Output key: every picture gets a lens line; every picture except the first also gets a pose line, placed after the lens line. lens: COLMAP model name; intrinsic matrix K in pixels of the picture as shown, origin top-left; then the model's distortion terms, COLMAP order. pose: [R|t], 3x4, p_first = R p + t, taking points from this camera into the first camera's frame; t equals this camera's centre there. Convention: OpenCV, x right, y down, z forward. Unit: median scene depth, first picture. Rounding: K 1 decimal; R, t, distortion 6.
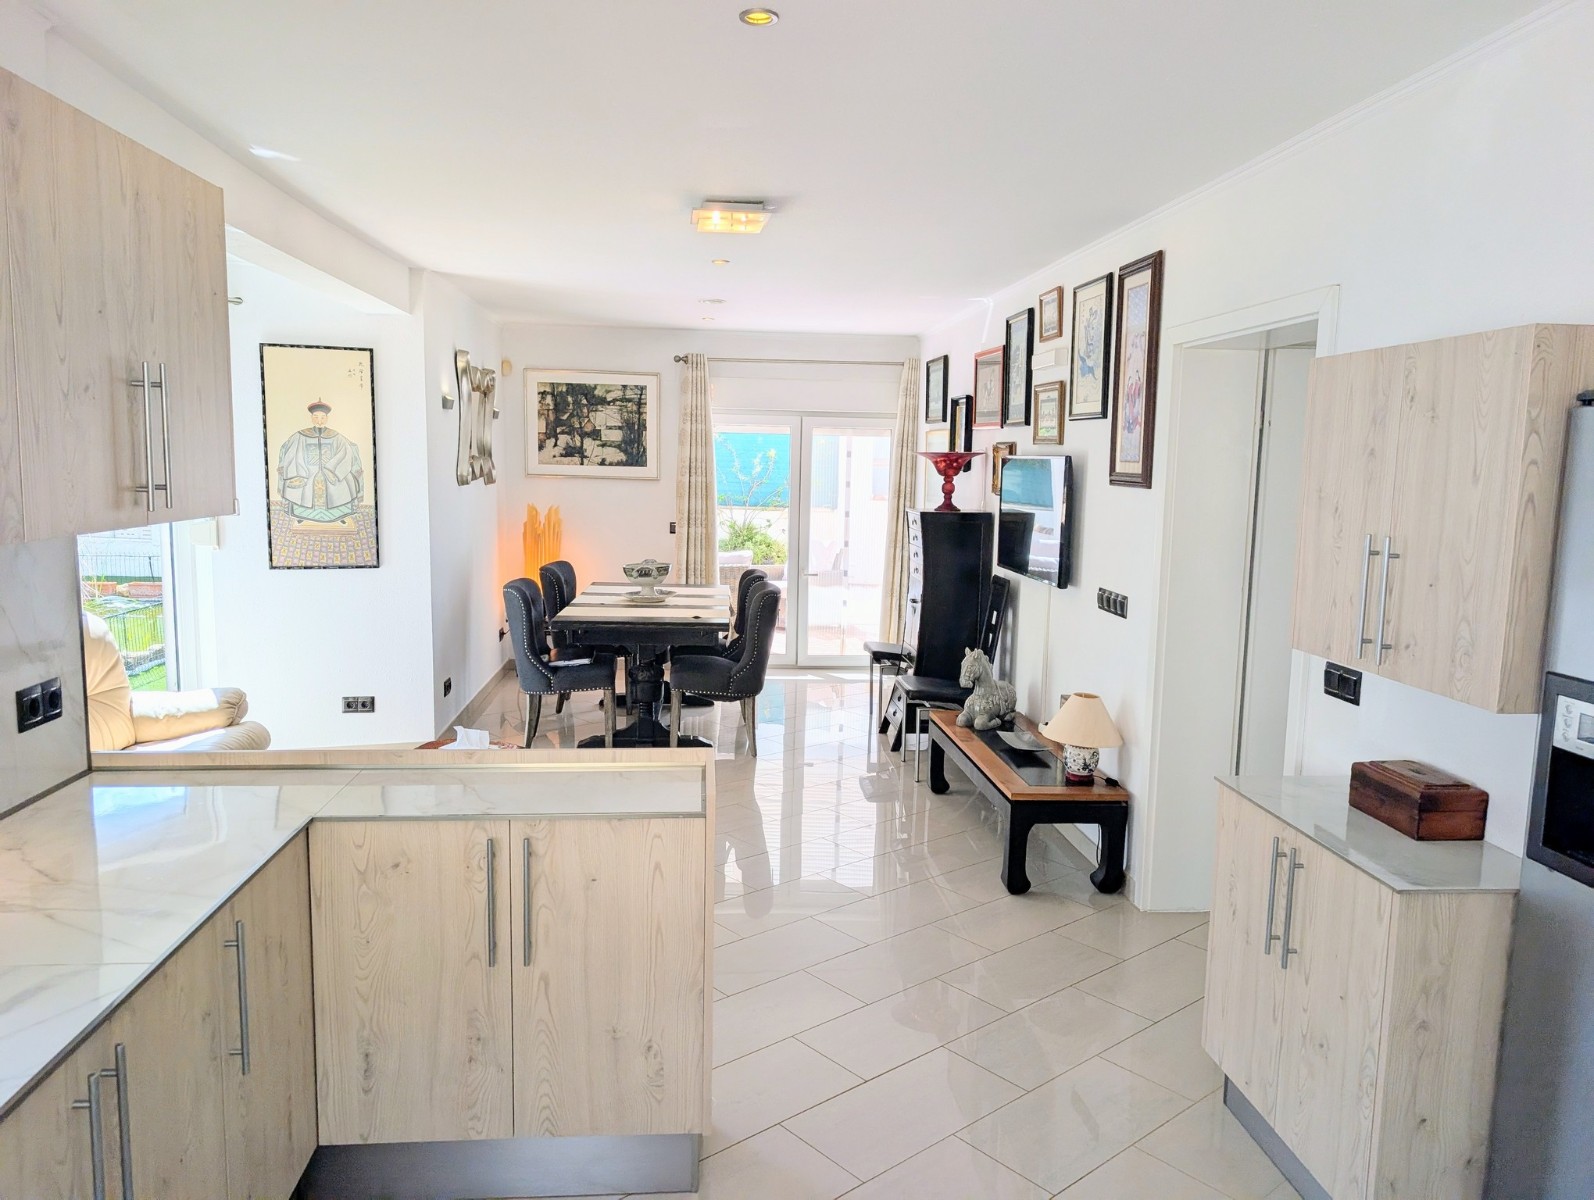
lens RADIAL K [[1139.2, 0, 793.7], [0, 1139.2, 599.0], [0, 0, 1]] dist [0.011912, -0.003826]
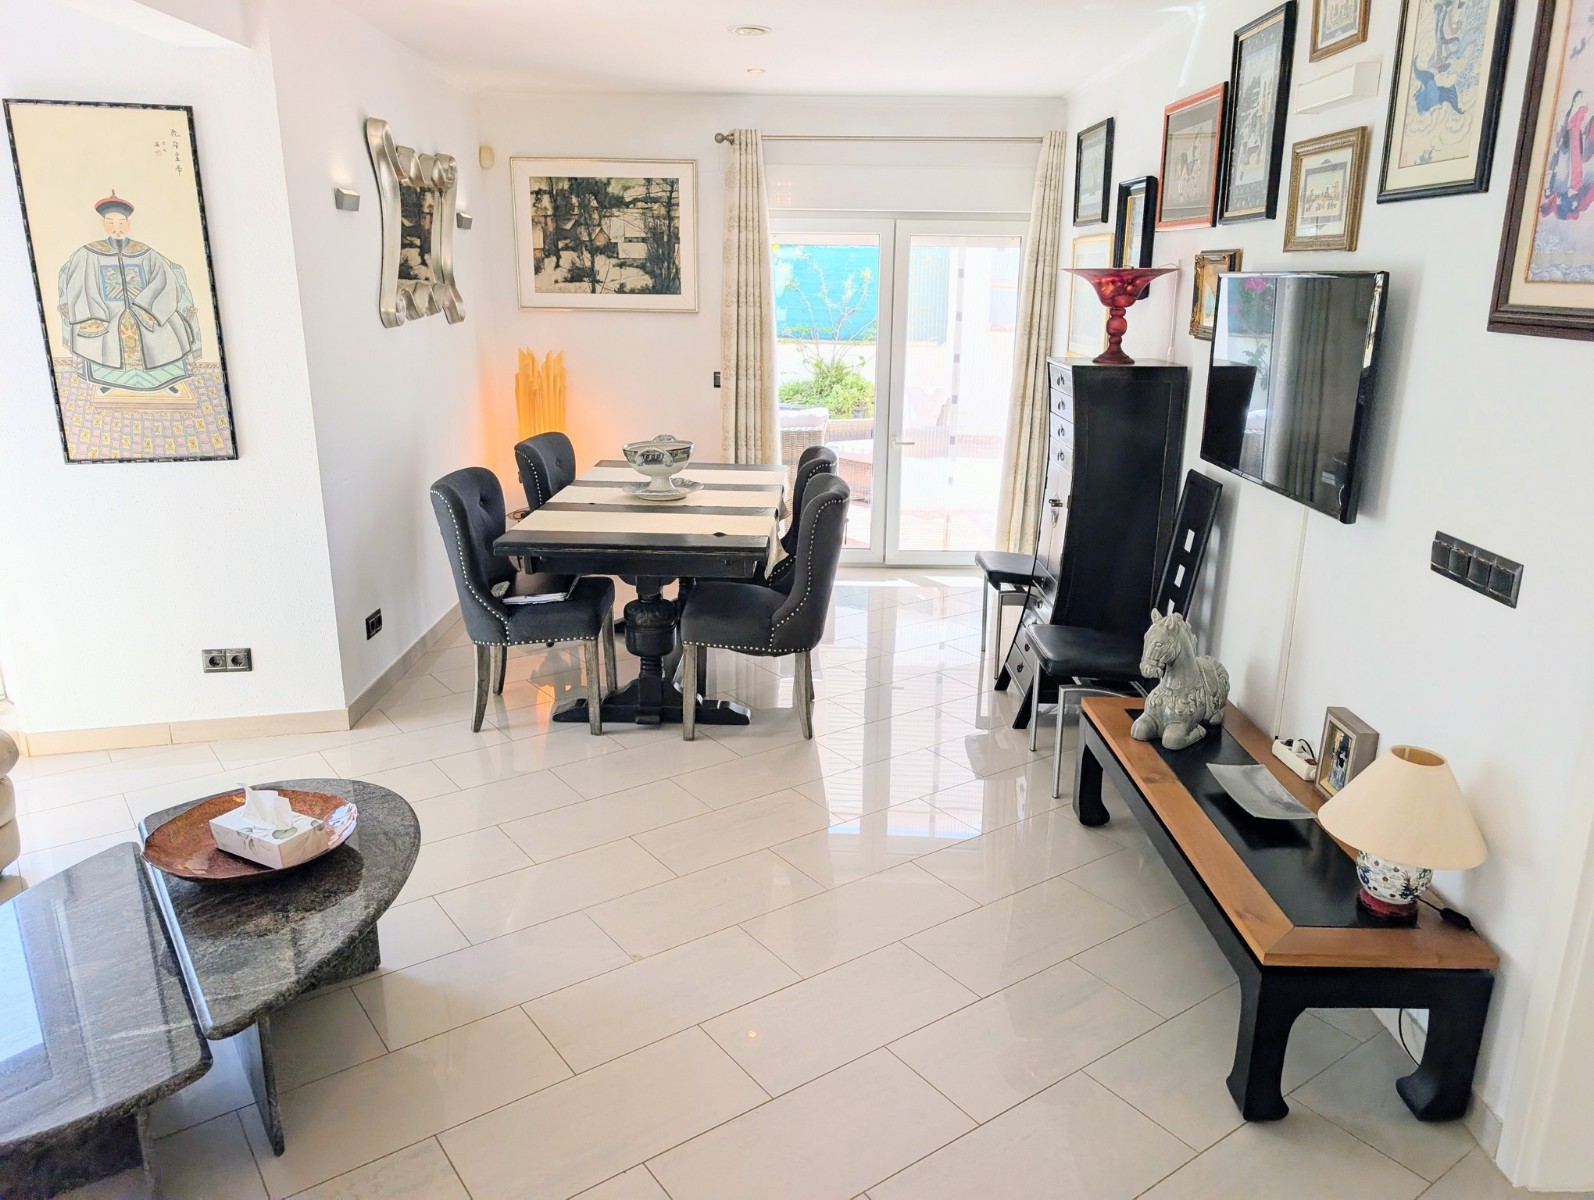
lens RADIAL K [[1139.2, 0, 802.4], [0, 1139.2, 599.7], [0, 0, 1]] dist [0.011912, -0.003826]
pose [[0.996244, 0.012984, -0.085609, 0.018523], [0.000023, 0.988655, 0.150206, -0.044736], [0.086588, -0.149644, 0.984941, 0.353286]]
